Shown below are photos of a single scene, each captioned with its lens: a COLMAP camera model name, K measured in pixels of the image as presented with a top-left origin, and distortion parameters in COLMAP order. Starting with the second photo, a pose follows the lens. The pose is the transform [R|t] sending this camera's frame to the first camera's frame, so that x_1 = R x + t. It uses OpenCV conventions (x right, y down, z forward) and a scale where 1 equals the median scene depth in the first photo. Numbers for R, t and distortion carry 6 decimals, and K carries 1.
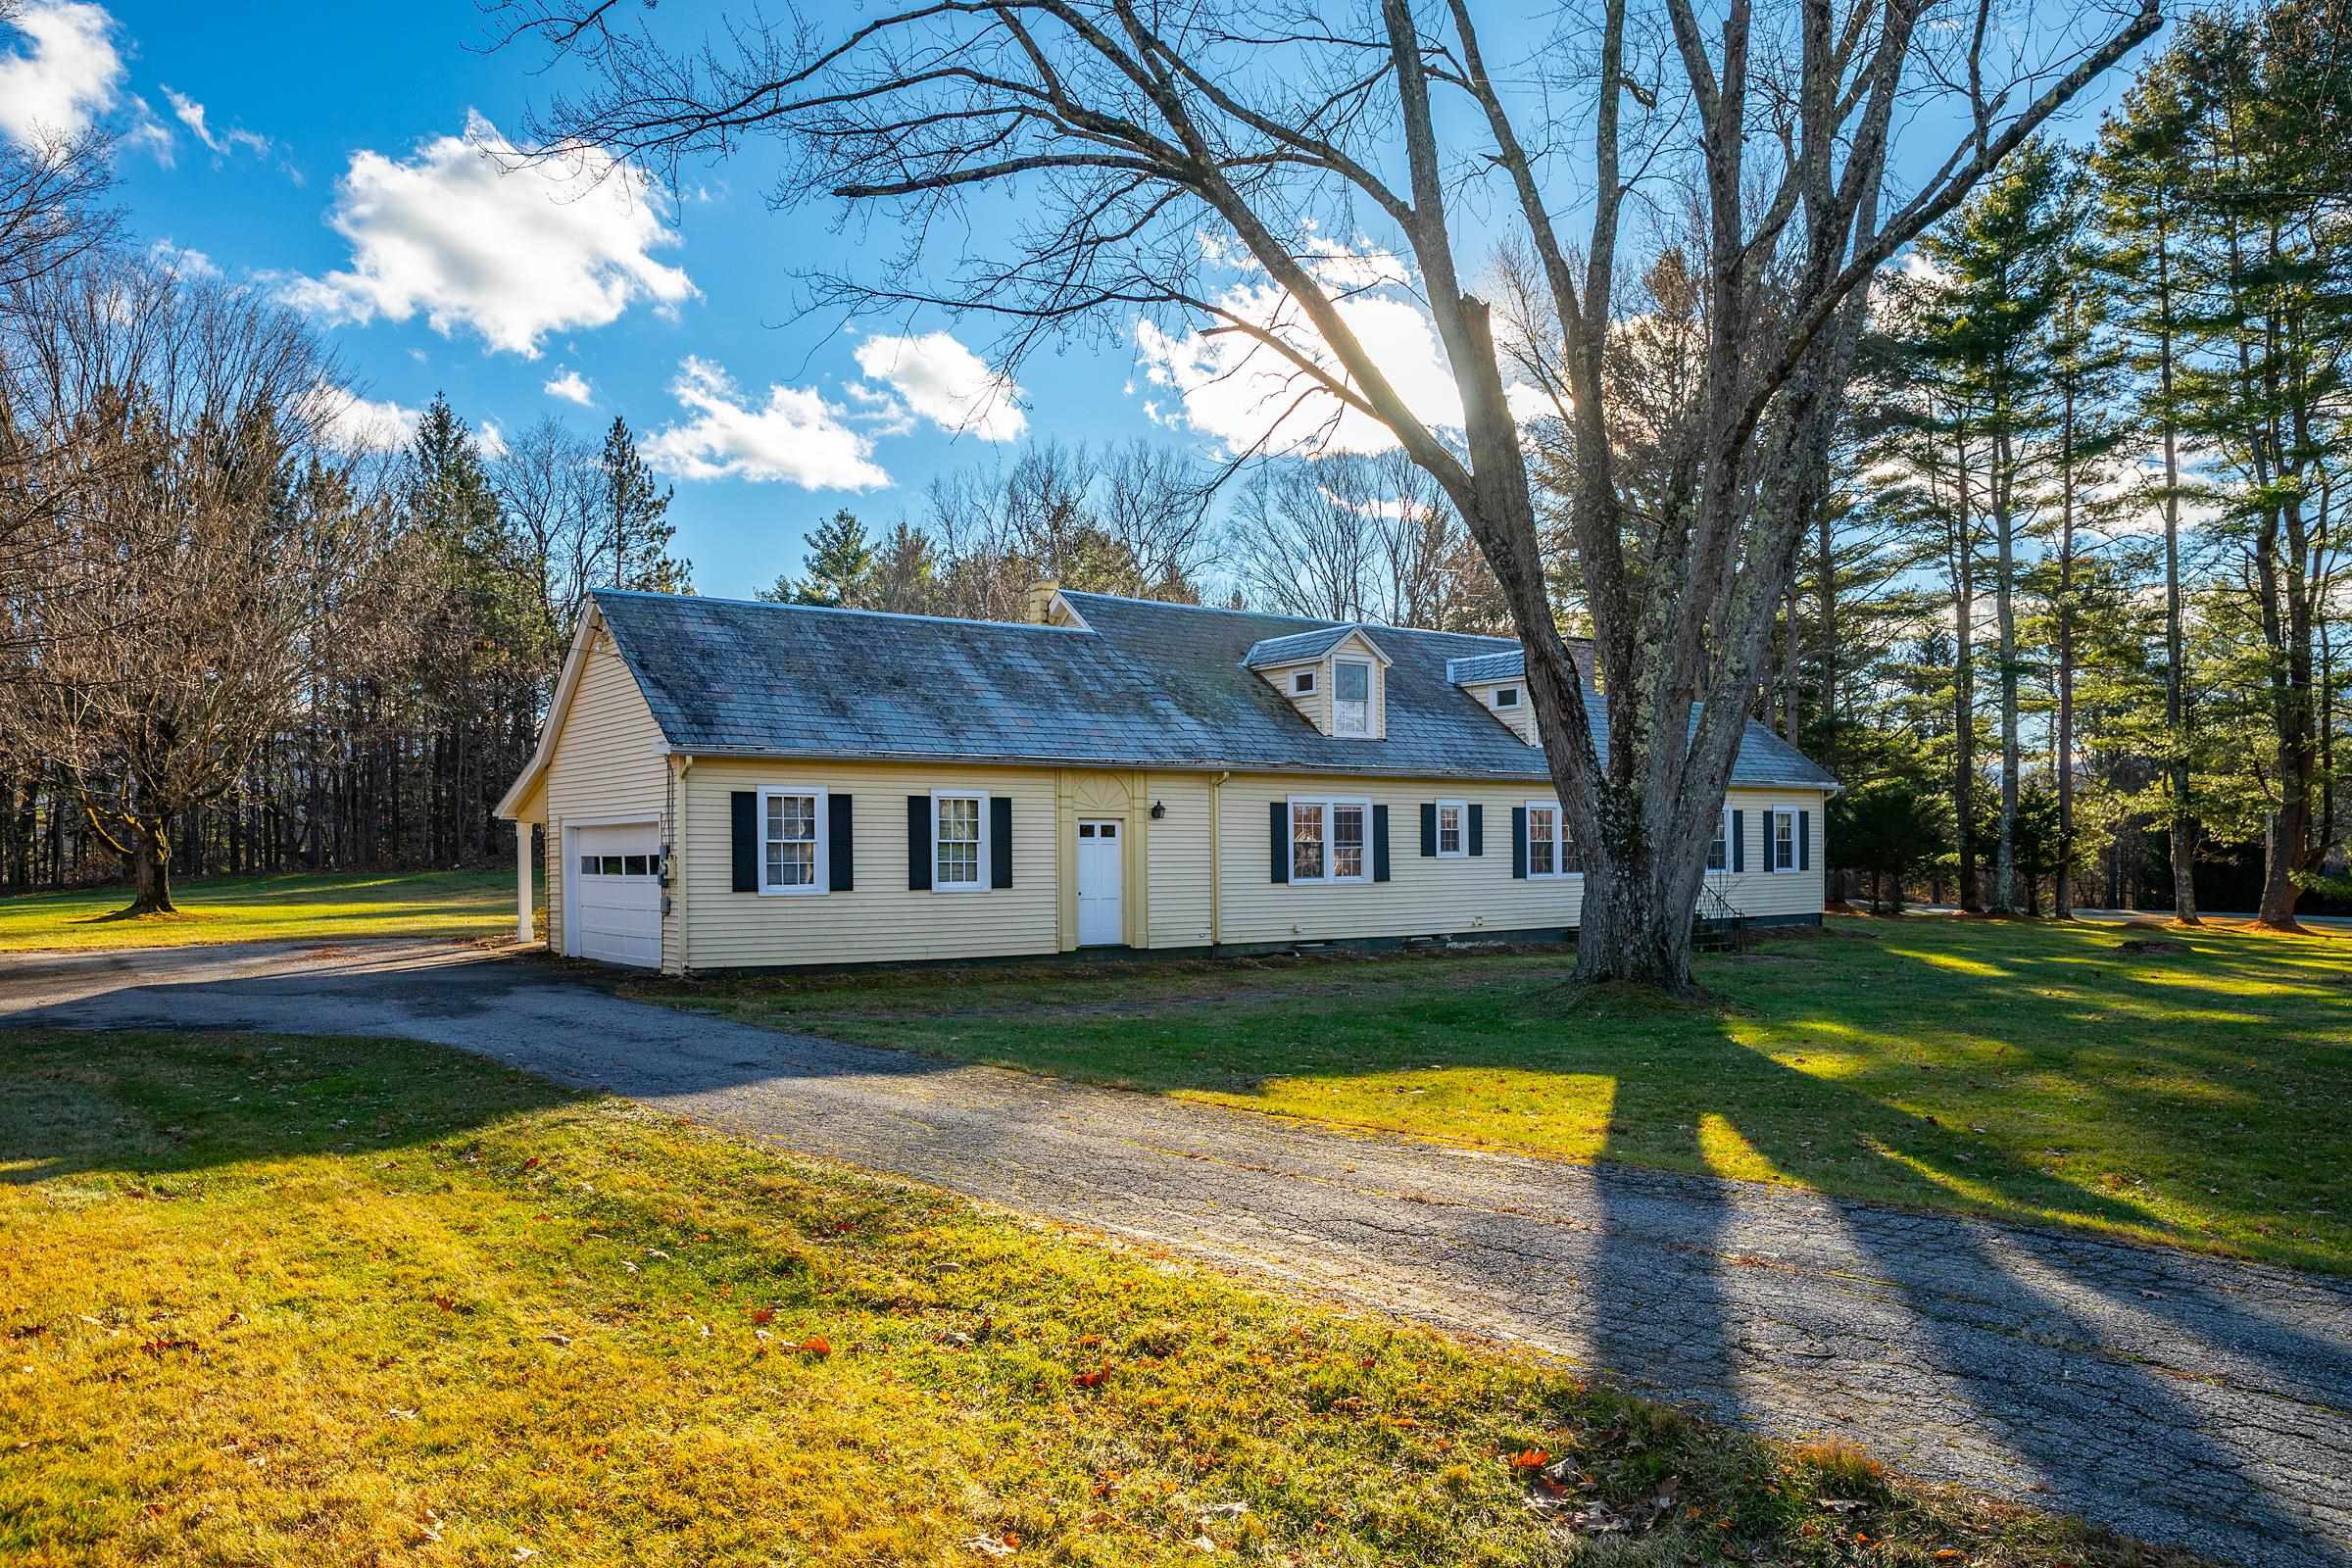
lens RADIAL K [[1662.8, 0, 1174.0], [0, 1662.8, 775.6], [0, 0, 1]] dist [-0.067511, -0.010513]
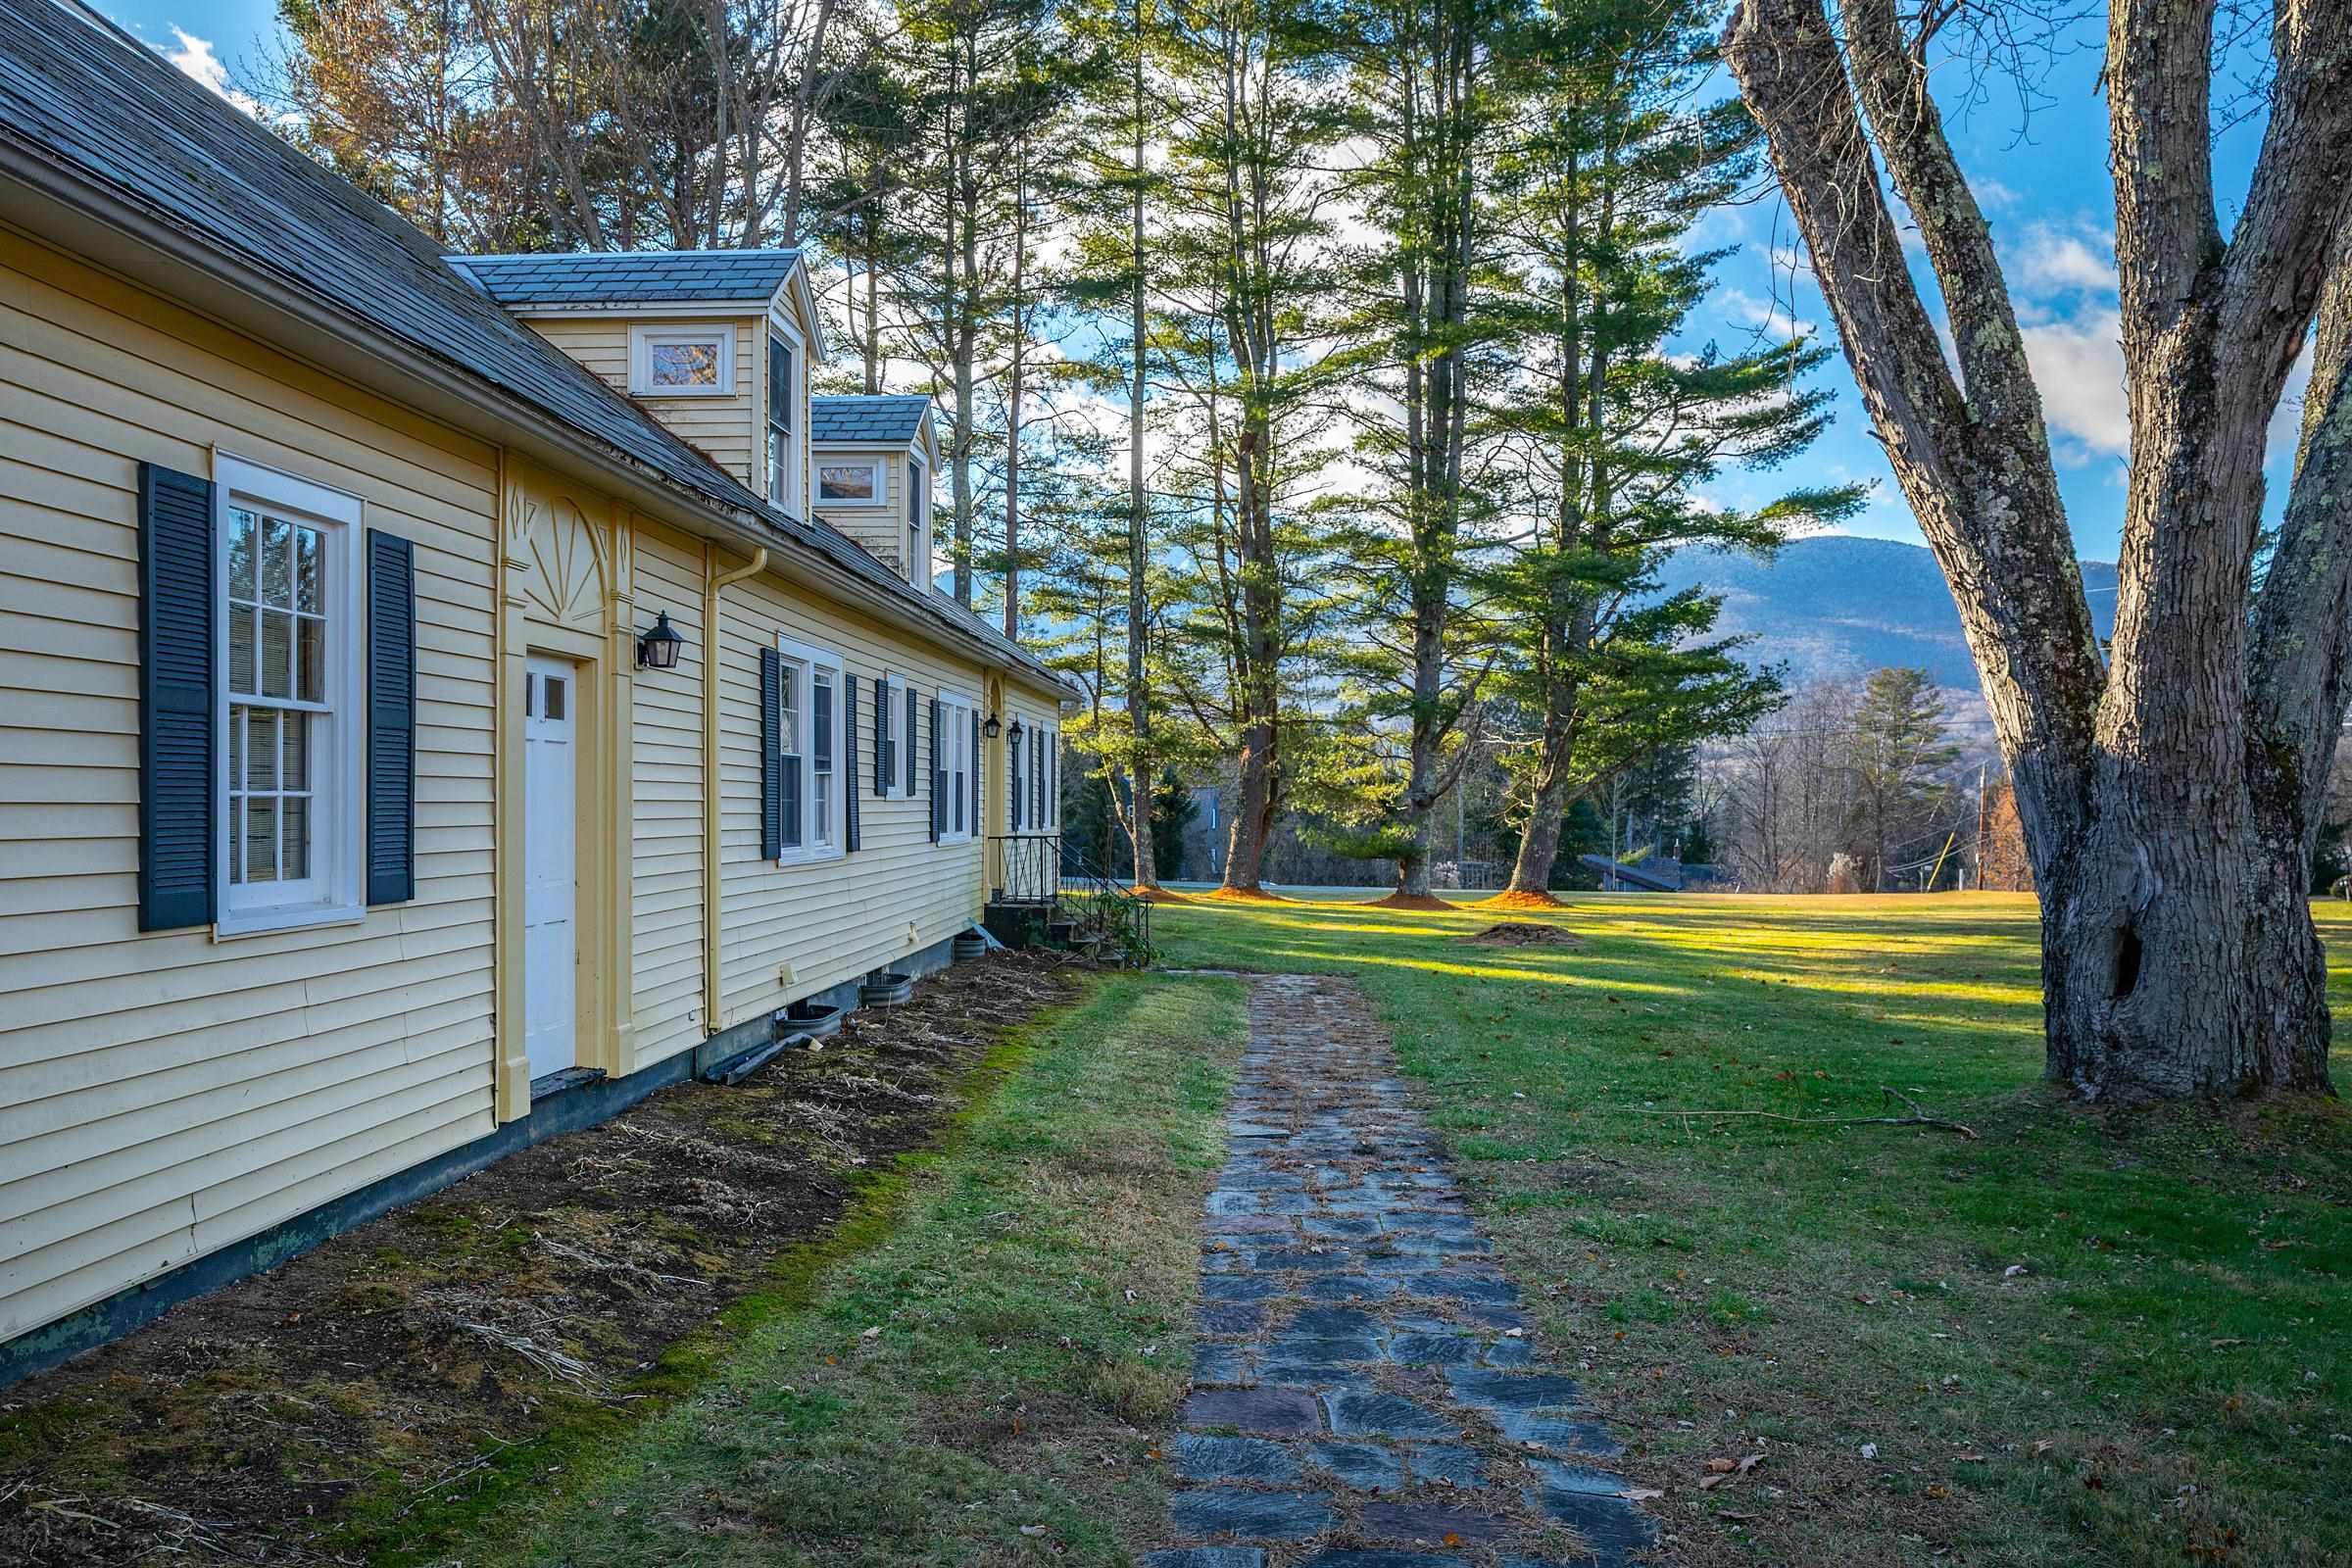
lens RADIAL K [[1930.2, 0, 1174.7], [0, 1930.2, 789.1], [0, 0, 1]] dist [-0.016505, -0.002510]
pose [[0.639685, 0.016170, 0.768467, -0.251069], [-0.048510, 0.998635, 0.019367, 0.039888], [-0.767105, -0.049667, 0.639596, 0.735247]]
